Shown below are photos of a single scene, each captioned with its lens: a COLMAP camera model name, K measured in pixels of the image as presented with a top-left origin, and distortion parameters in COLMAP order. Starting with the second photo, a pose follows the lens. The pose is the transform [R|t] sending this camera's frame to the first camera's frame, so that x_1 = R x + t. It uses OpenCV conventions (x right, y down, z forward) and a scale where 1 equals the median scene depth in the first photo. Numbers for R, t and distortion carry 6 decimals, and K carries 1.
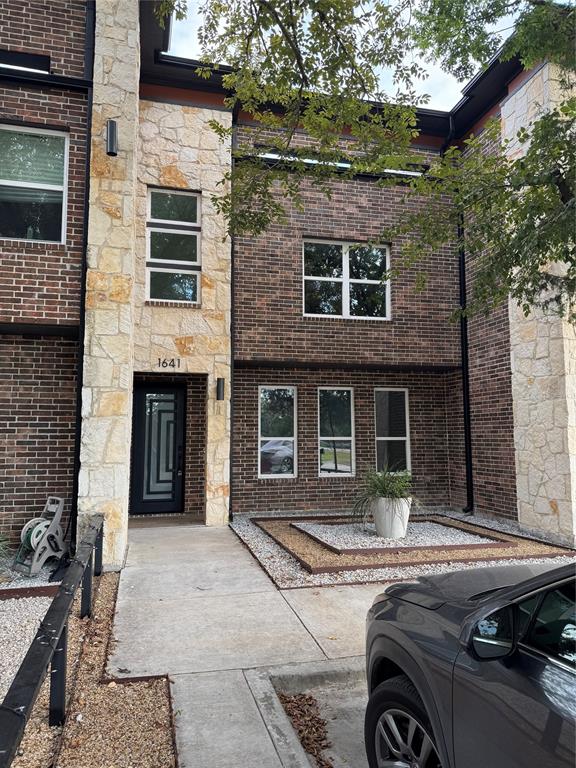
lens RADIAL K [[535.7, 0, 290.0], [0, 535.7, 385.2], [0, 0, 1]] dist [0.007822, 0.000420]
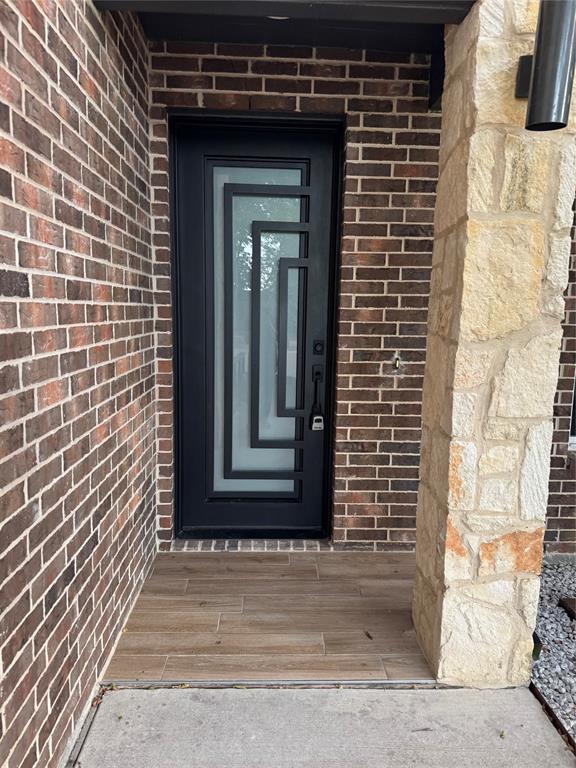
lens RADIAL K [[535.7, 0, 286.4], [0, 535.7, 388.2], [0, 0, 1]] dist [0.007822, 0.000420]
pose [[0.976922, 0.042974, -0.209227, -0.157798], [0.008980, 0.970421, 0.241252, 0.064106], [0.213406, -0.237563, 0.947640, 0.695145]]
